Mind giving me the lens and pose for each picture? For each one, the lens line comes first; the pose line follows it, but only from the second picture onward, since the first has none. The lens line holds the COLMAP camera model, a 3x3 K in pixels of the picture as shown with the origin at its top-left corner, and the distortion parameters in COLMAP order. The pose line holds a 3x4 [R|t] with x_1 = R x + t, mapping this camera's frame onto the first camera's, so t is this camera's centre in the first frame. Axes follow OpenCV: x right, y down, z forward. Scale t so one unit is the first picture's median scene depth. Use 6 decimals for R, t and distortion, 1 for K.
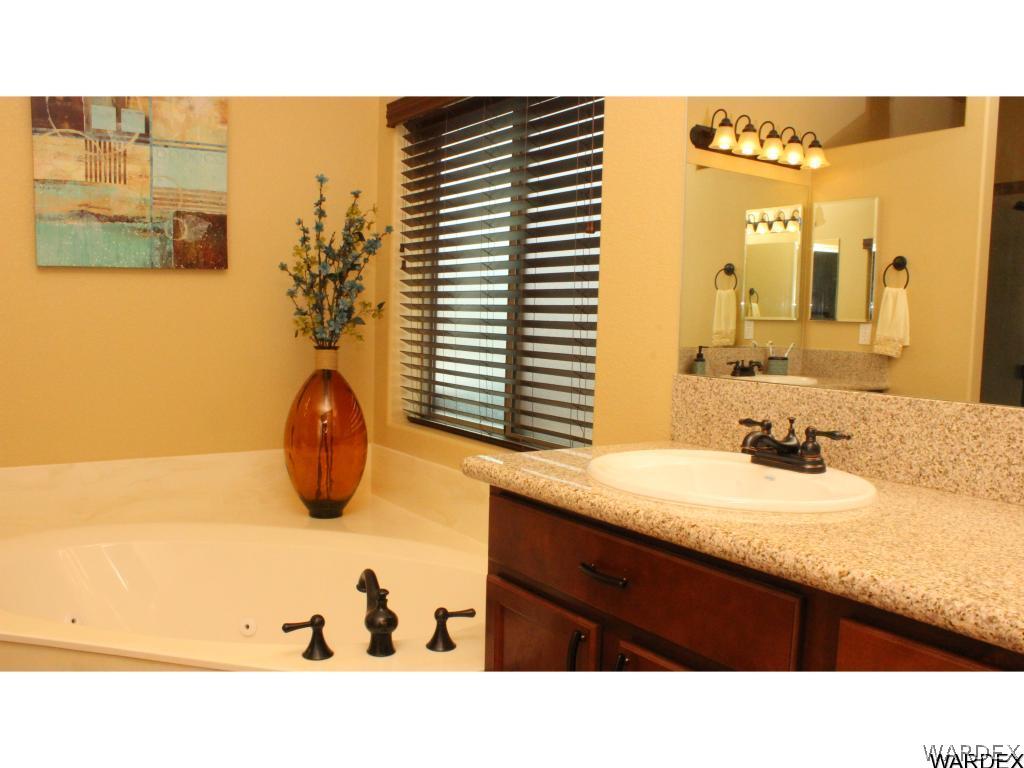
lens RADIAL K [[852.3, 0, 512.0], [0, 852.3, 384.0], [0, 0, 1]] dist [-0.162888, 0.153651]
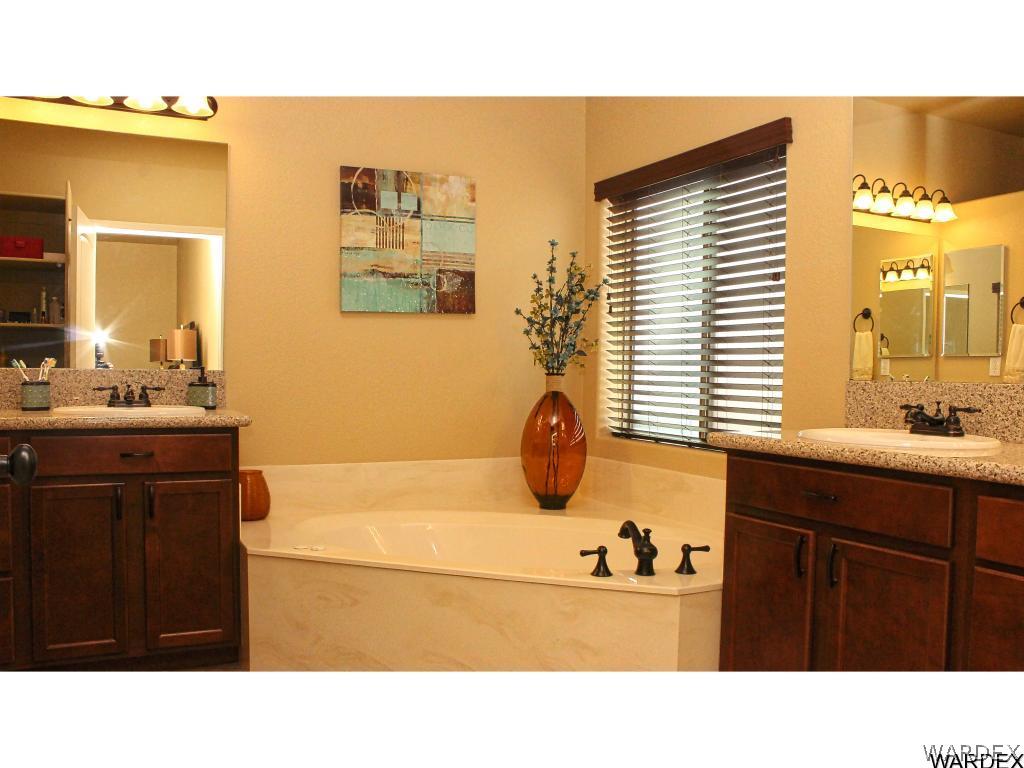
lens RADIAL K [[852.3, 0, 512.0], [0, 852.3, 384.0], [0, 0, 1]] dist [-0.162888, 0.153651]
pose [[0.990758, -0.006789, -0.135470, -0.114820], [-0.001979, 0.997917, -0.064483, 0.057009], [0.135626, 0.064155, 0.988681, -0.289537]]
